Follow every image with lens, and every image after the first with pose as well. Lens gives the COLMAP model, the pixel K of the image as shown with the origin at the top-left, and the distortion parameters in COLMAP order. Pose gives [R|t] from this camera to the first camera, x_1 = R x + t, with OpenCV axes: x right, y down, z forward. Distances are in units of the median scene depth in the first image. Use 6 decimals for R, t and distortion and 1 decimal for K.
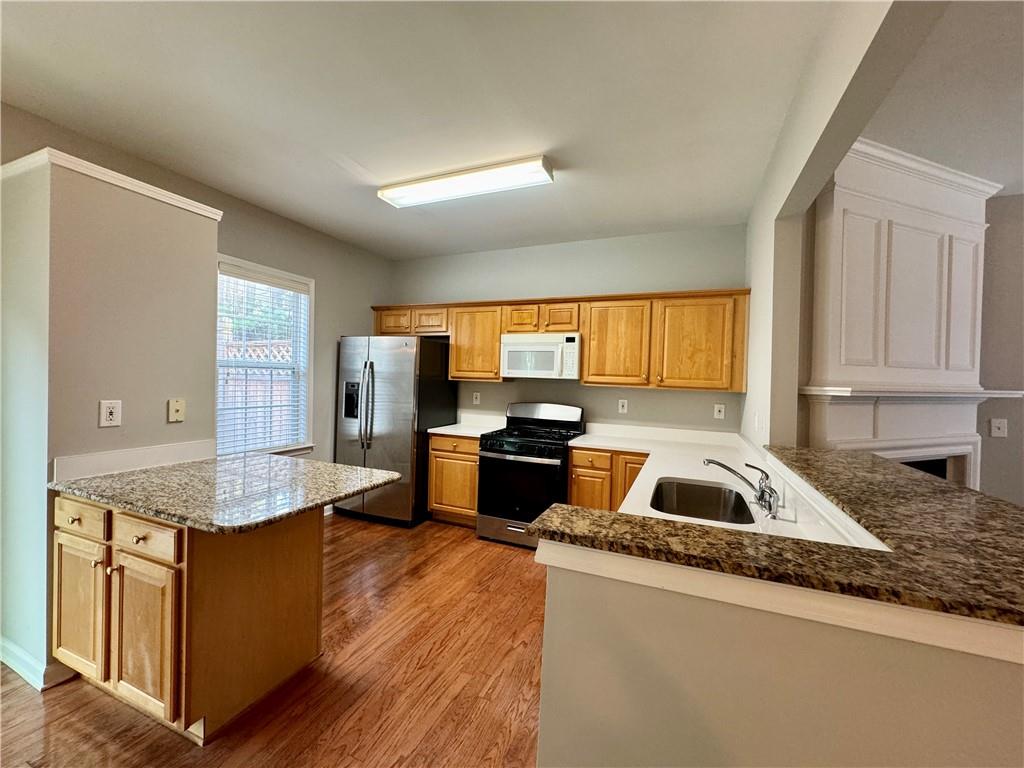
lens RADIAL K [[410.7, 0, 511.1], [0, 410.7, 384.0], [0, 0, 1]] dist [-0.001246, -0.000213]
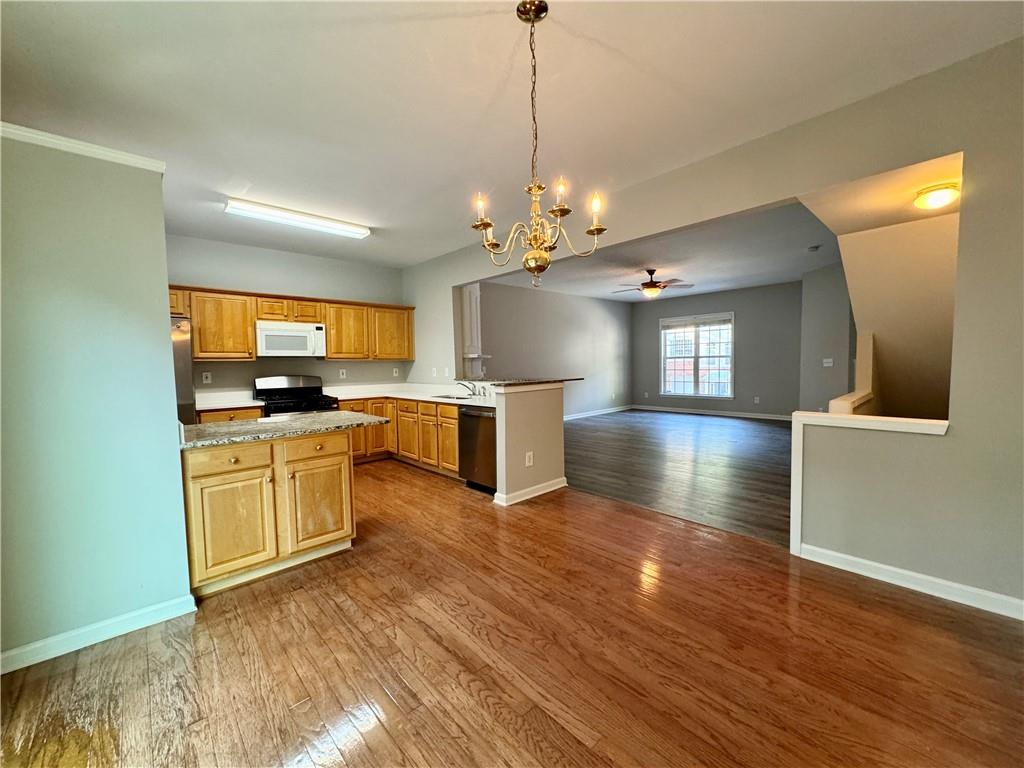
lens RADIAL K [[410.7, 0, 511.1], [0, 410.7, 384.0], [0, 0, 1]] dist [-0.001246, -0.000213]
pose [[0.409099, -0.084350, 0.908583, -0.882860], [0.043053, 0.996394, 0.073117, 0.008313], [-0.911474, 0.009205, 0.411255, -0.188156]]
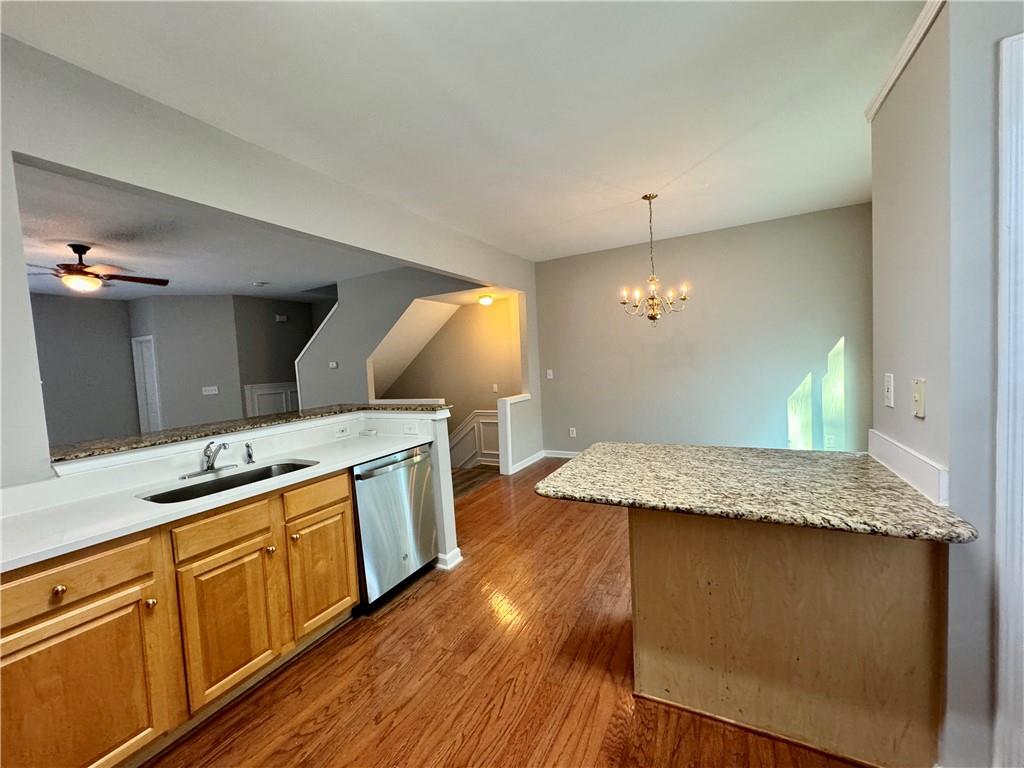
lens RADIAL K [[410.7, 0, 511.1], [0, 410.7, 384.0], [0, 0, 1]] dist [-0.001246, -0.000213]
pose [[-0.995782, 0.022680, 0.088904, -0.170514], [0.028740, 0.997306, 0.067490, -0.008506], [-0.087134, 0.069760, -0.993751, 0.998112]]
